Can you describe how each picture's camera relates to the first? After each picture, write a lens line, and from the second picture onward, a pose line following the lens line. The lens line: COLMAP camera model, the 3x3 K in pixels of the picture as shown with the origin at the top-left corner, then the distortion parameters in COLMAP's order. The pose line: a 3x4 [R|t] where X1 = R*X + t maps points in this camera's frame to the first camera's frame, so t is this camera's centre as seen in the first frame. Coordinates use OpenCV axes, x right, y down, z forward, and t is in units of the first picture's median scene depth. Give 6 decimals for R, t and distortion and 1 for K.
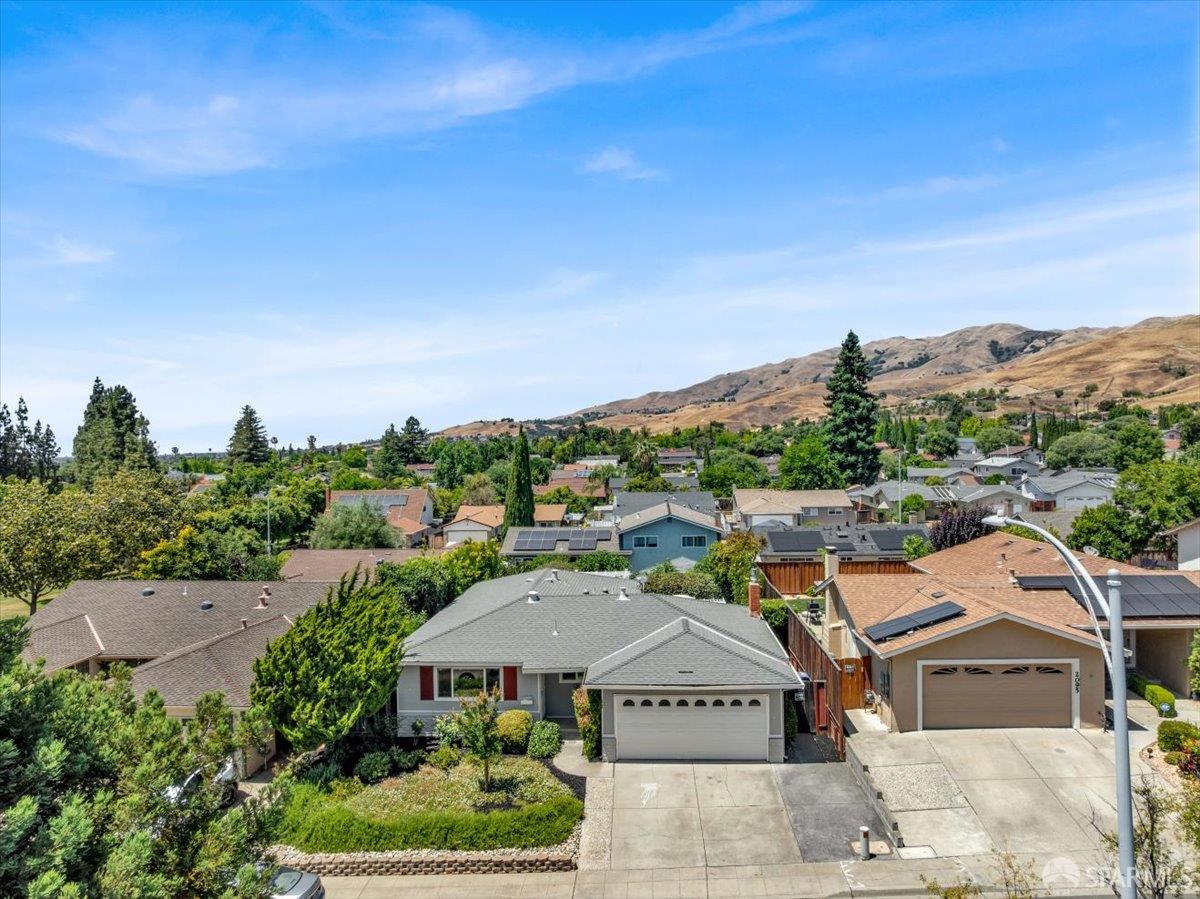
lens RADIAL K [[840.7, 0, 606.0], [0, 840.7, 446.7], [0, 0, 1]] dist [-0.041578, 0.003925]
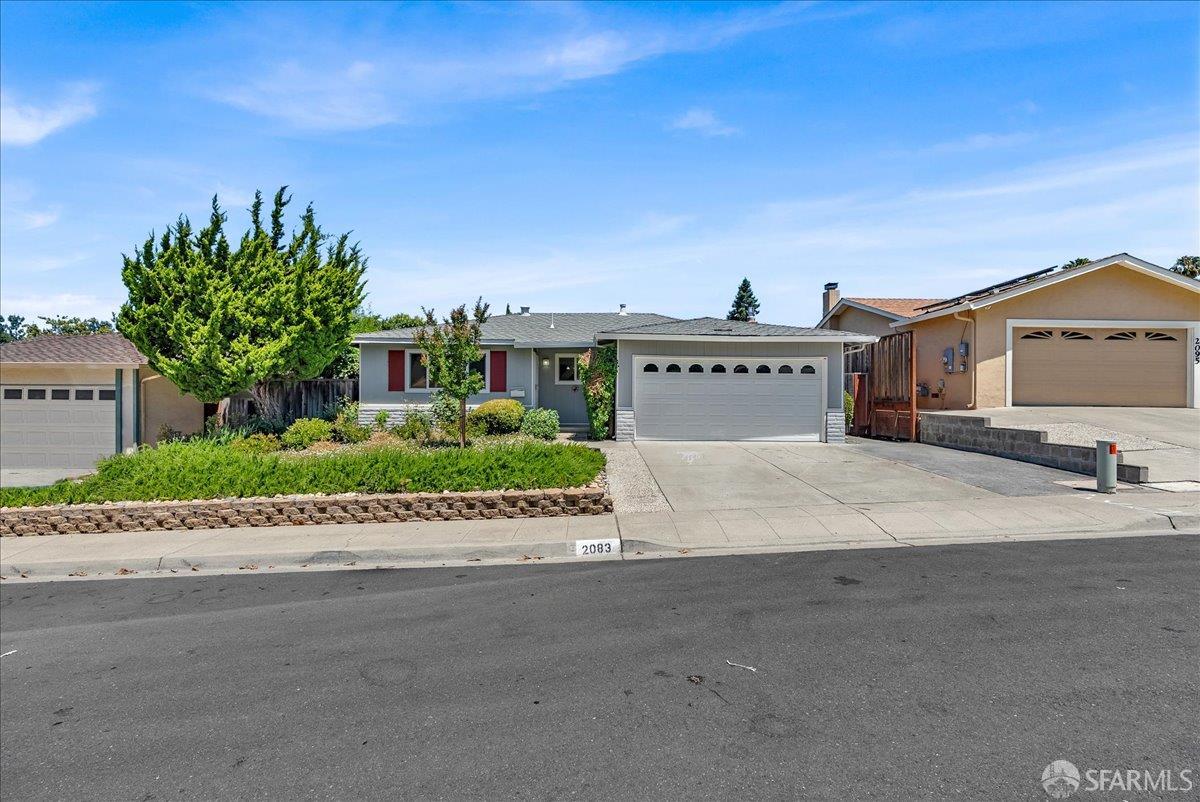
lens RADIAL K [[540.6, 0, 600.0], [0, 540.6, 401.0], [0, 0, 1]] dist [-0.005530, 0.000283]
pose [[0.997063, 0.022770, 0.073120, -0.054755], [-0.022818, 0.999740, -0.000178, 0.324789], [-0.073105, -0.001491, 0.997323, 0.476525]]
